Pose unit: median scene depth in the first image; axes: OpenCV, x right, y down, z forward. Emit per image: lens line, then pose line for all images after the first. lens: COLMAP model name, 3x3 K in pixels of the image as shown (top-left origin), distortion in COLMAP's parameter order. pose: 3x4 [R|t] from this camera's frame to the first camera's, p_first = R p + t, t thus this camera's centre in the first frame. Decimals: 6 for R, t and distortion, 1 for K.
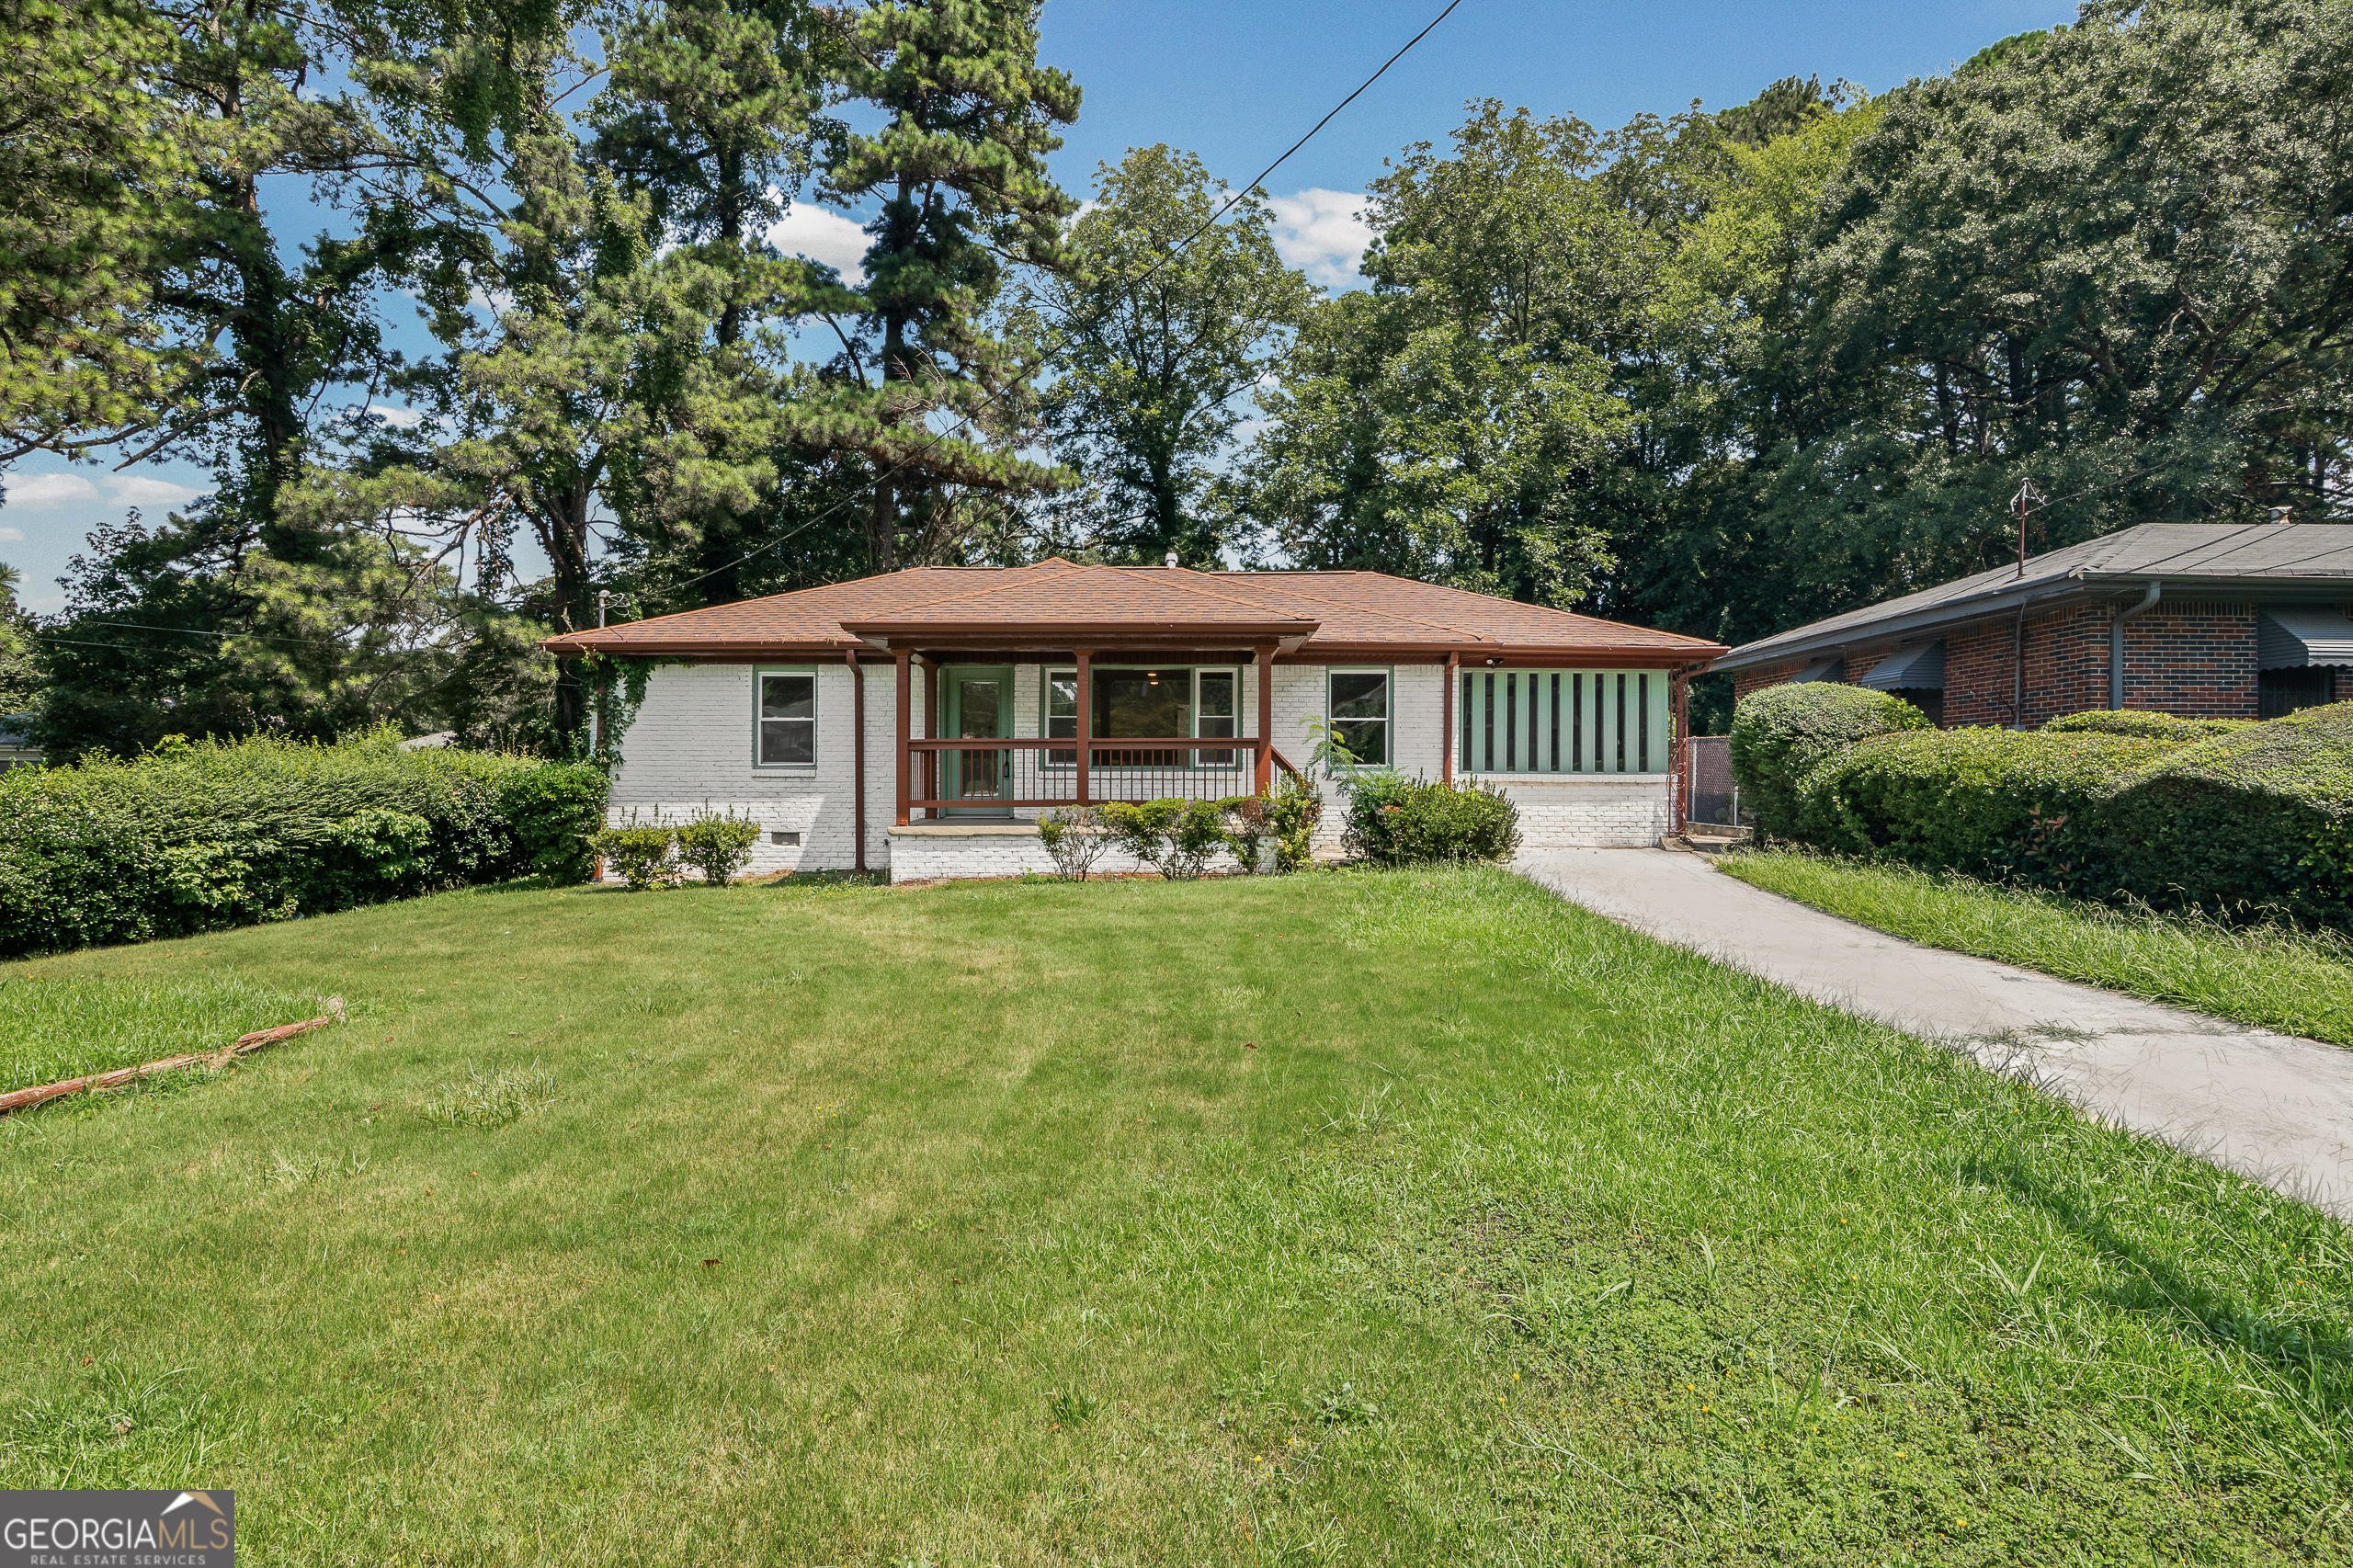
lens RADIAL K [[1149.4, 0, 1178.7], [0, 1149.4, 788.0], [0, 0, 1]] dist [0.001655, -0.000024]
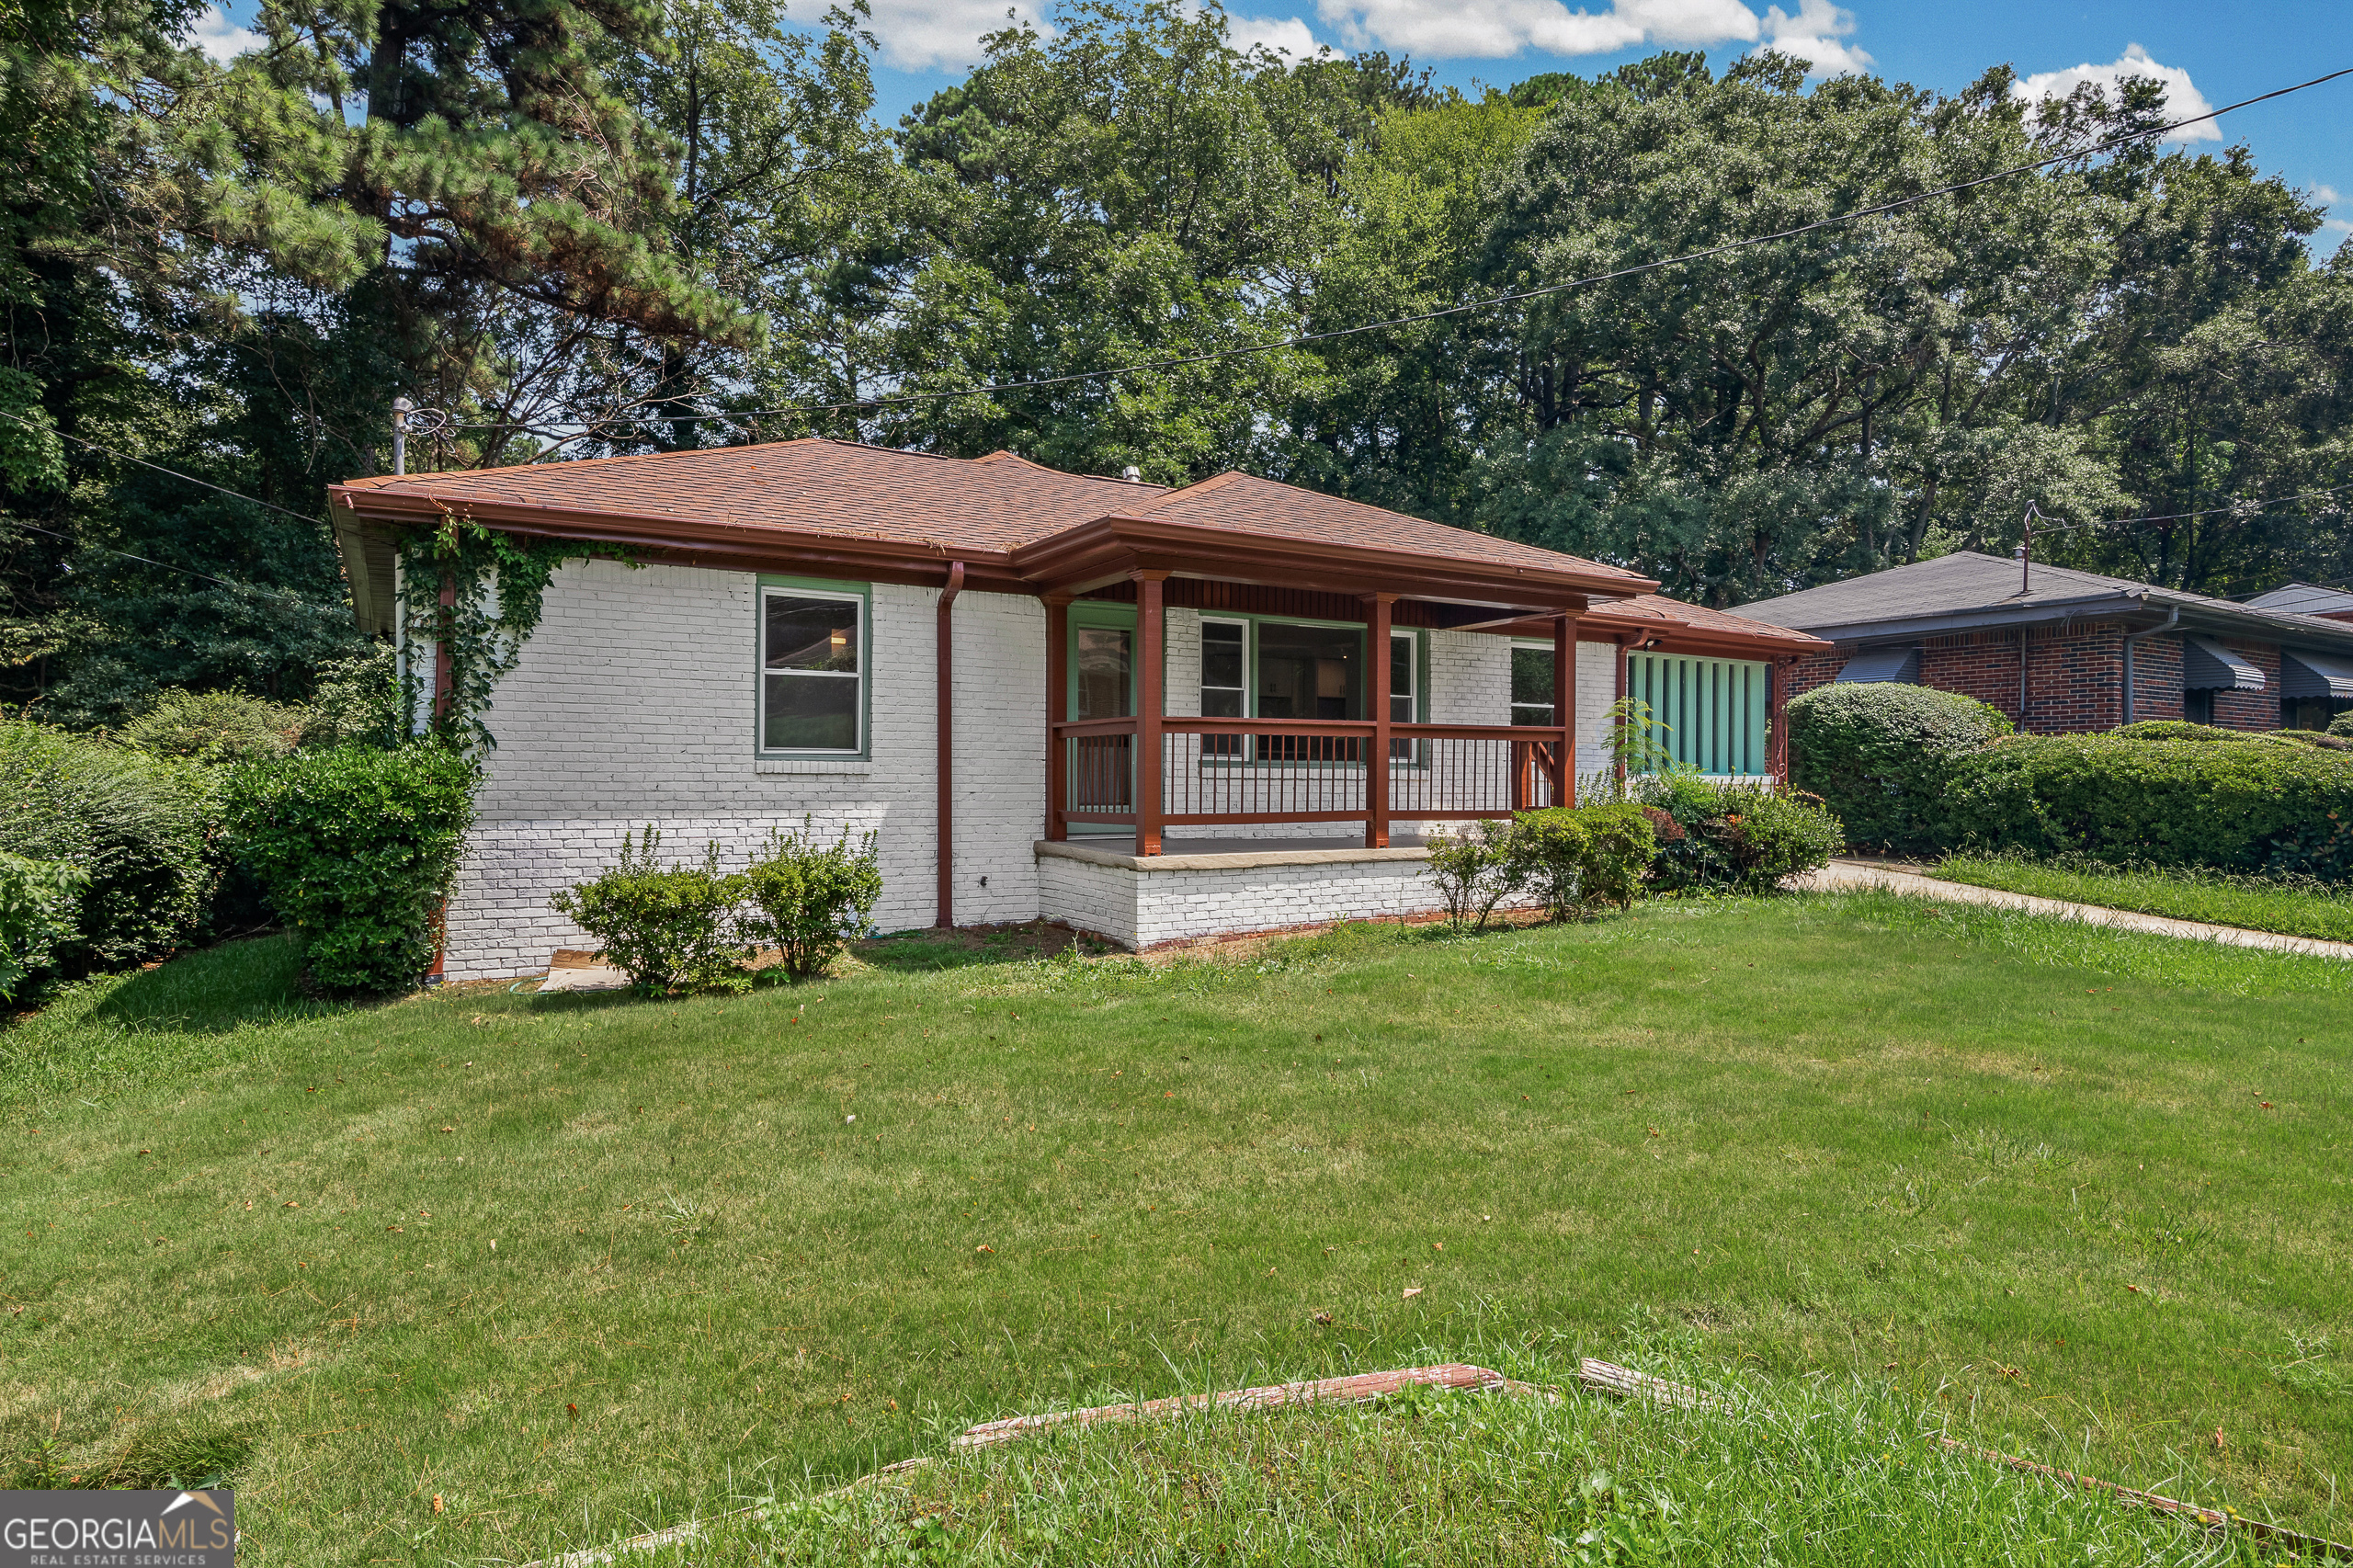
lens RADIAL K [[1334.0, 0, 1178.3], [0, 1334.0, 781.0], [0, 0, 1]] dist [-0.003650, -0.000100]
pose [[0.853216, 0.002063, 0.521553, -0.534246], [-0.001595, 0.999998, -0.001346, -0.005402], [-0.521555, 0.000316, 0.853218, 0.341091]]
